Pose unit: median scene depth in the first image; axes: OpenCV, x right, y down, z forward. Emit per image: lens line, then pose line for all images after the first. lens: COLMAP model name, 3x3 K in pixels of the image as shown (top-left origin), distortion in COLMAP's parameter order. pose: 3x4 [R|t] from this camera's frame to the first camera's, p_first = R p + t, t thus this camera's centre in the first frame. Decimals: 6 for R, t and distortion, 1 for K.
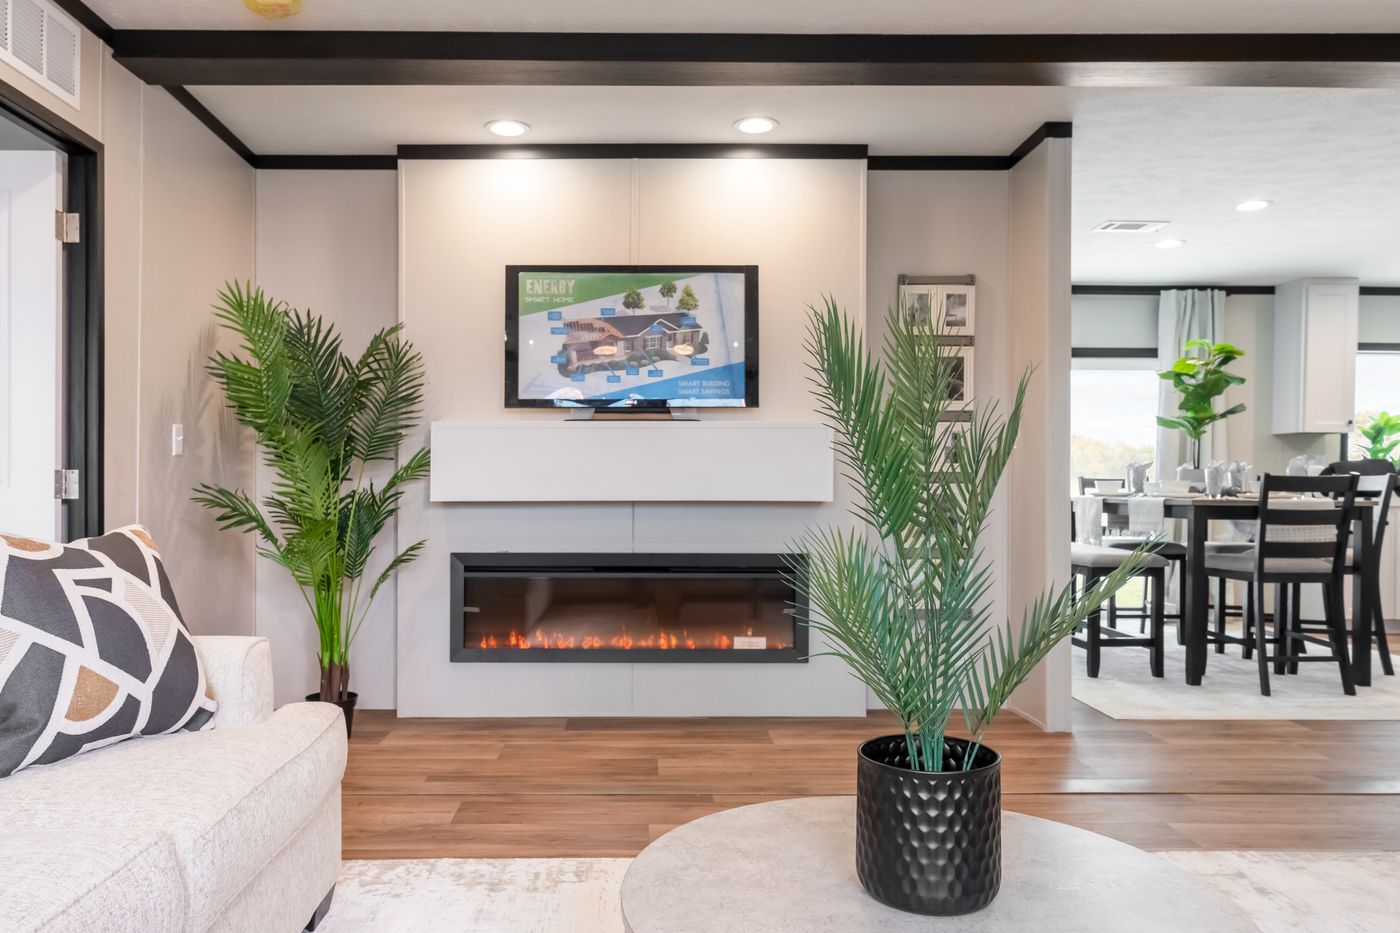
lens RADIAL K [[938.5, 0, 700.3], [0, 938.5, 464.1], [0, 0, 1]] dist [0.002554, 0.000139]
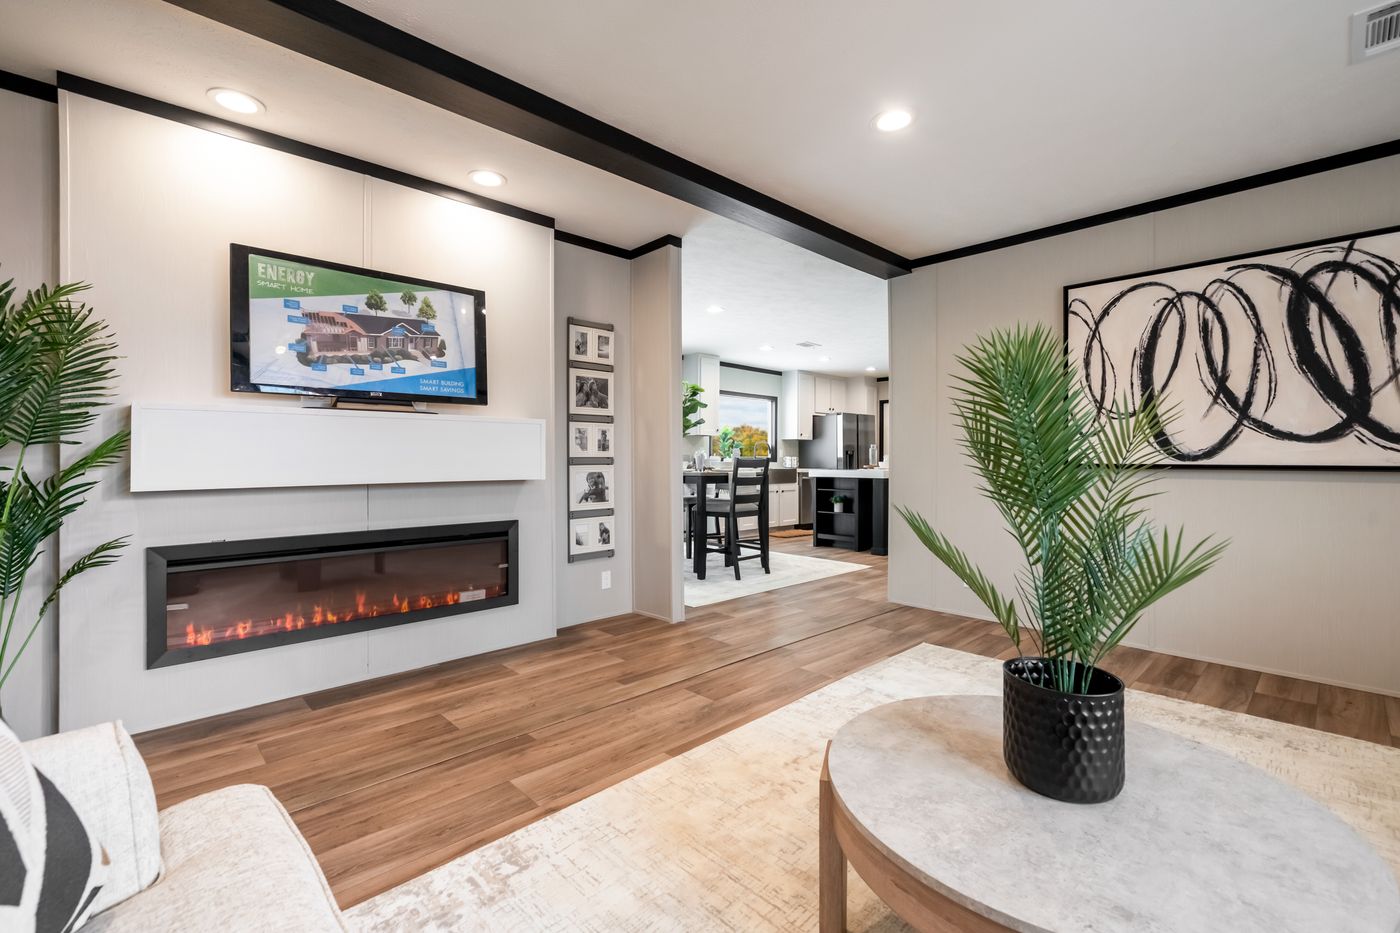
lens RADIAL K [[580.9, 0, 701.1], [0, 580.9, 450.8], [0, 0, 1]] dist [0.000850, -0.000008]
pose [[0.761788, 0.006254, 0.647796, -0.223036], [-0.007532, 0.999971, -0.000798, -0.002027], [-0.647782, -0.004271, 0.761814, 0.231992]]
